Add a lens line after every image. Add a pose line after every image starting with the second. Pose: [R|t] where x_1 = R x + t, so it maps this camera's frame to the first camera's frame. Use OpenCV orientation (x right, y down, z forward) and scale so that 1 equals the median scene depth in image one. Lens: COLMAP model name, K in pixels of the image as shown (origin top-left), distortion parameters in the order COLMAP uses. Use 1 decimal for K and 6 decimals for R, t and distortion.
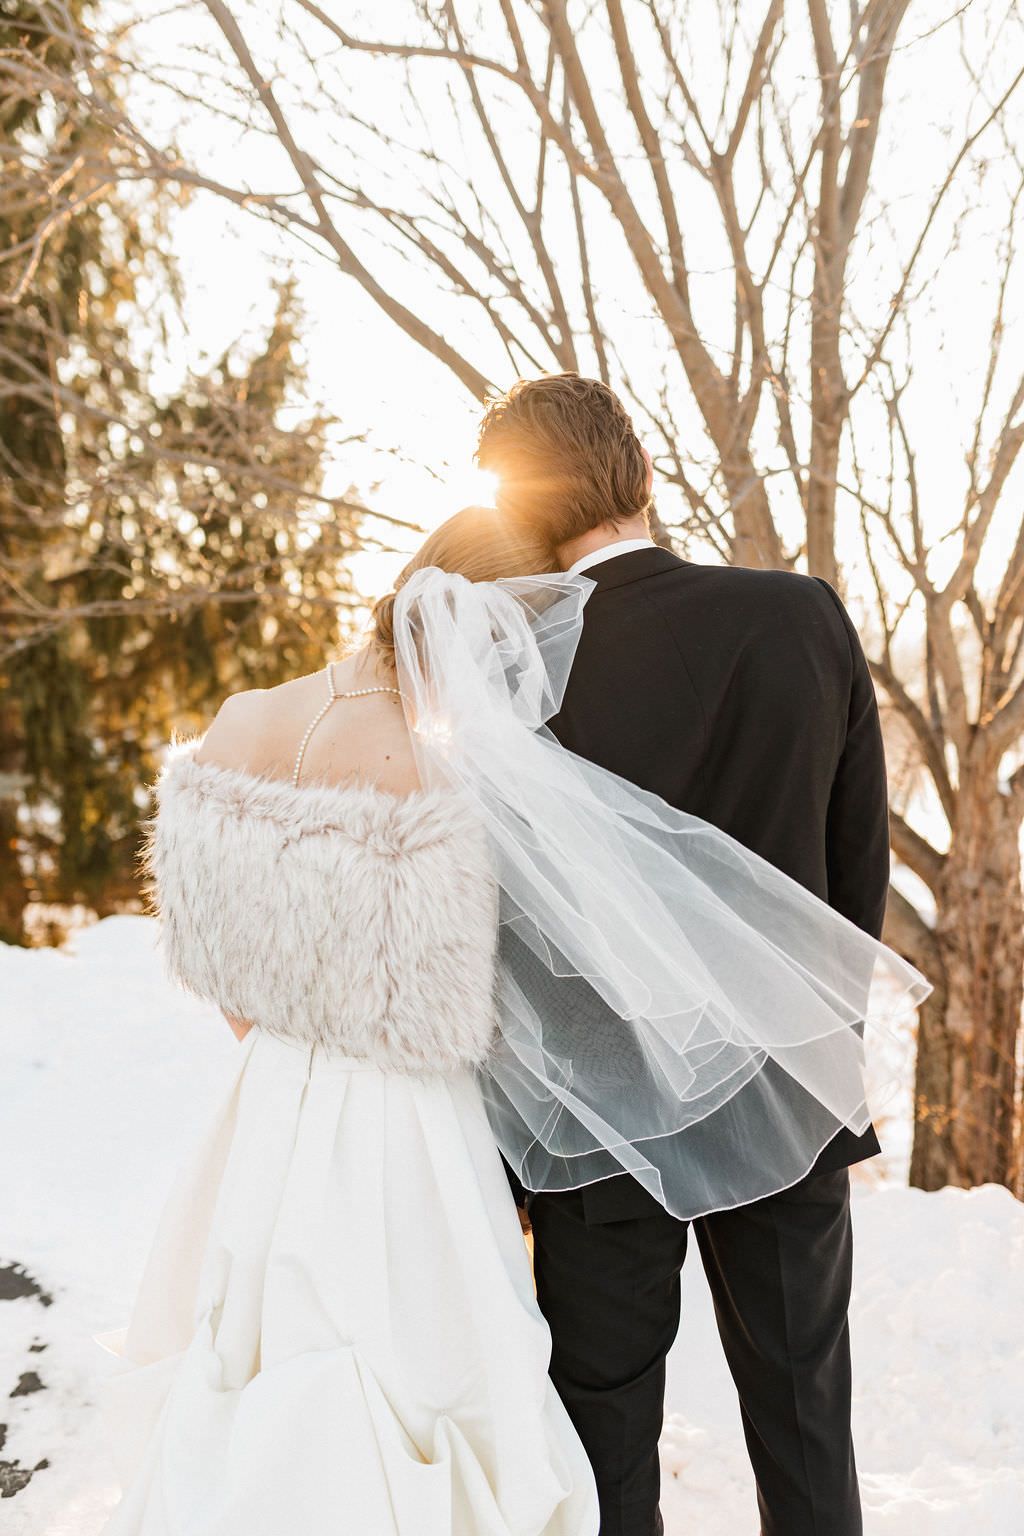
lens RADIAL K [[1530.6, 0, 512.9], [0, 1530.6, 797.3], [0, 0, 1]] dist [0.003085, 0.005304]
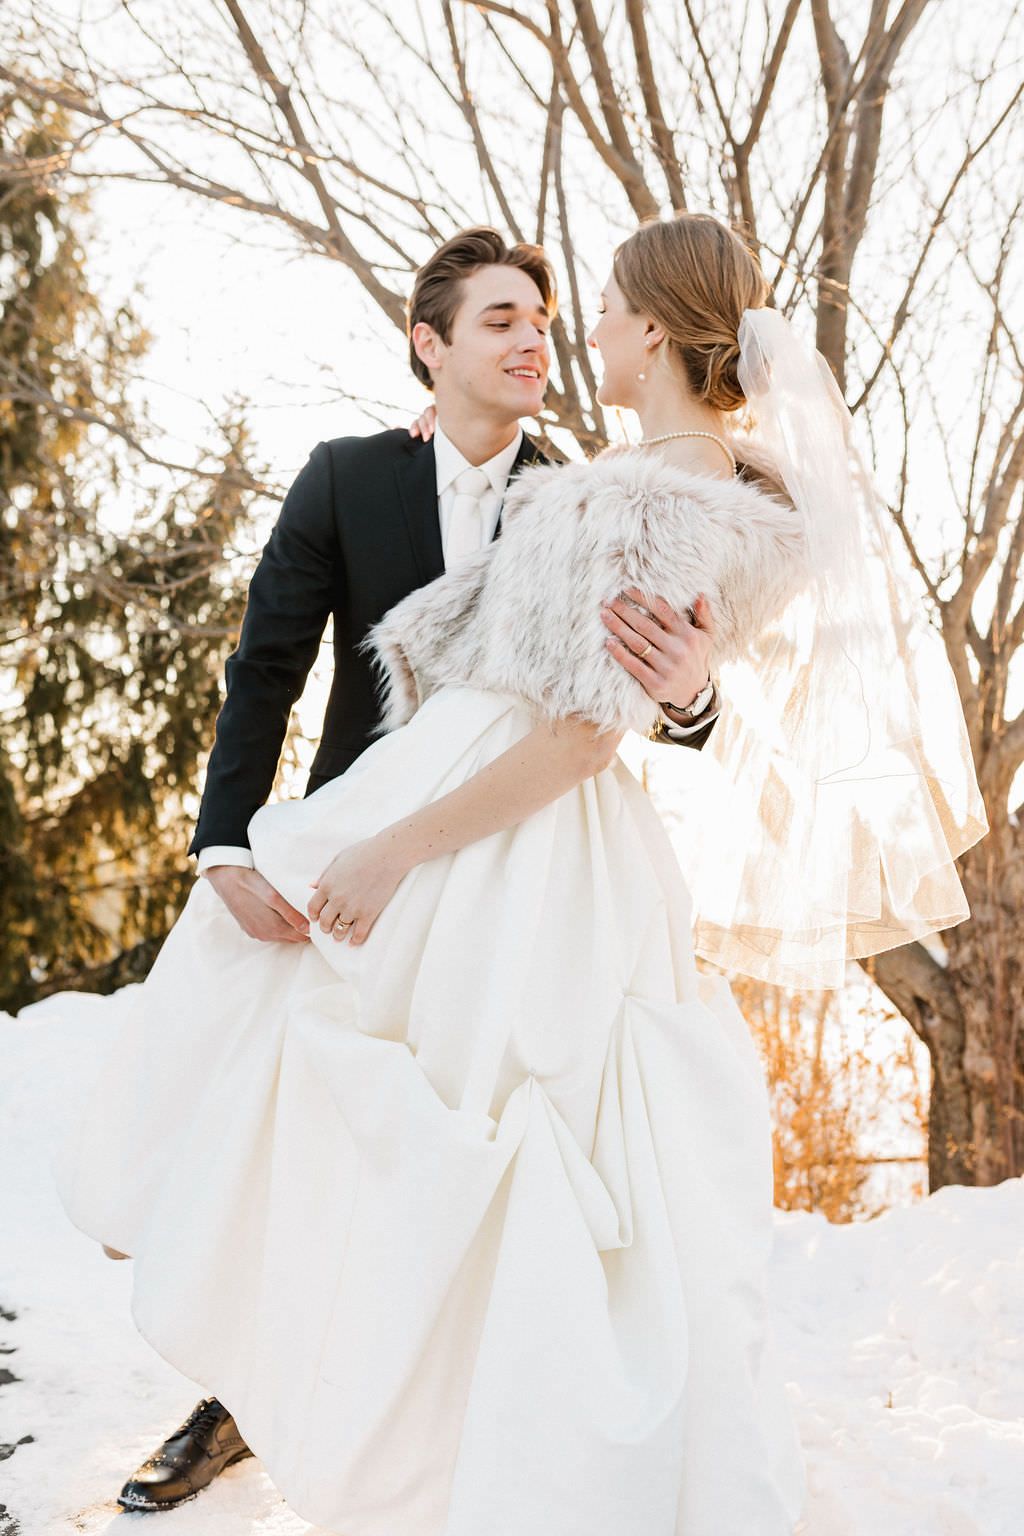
lens RADIAL K [[1534.2, 0, 530.2], [0, 1534.2, 764.5], [0, 0, 1]] dist [-0.014511, -0.002643]
pose [[0.997571, 0.010785, 0.068822, -0.053065], [0.000678, 0.986391, -0.164416, 0.119355], [-0.069659, 0.164063, 0.983987, 0.052609]]
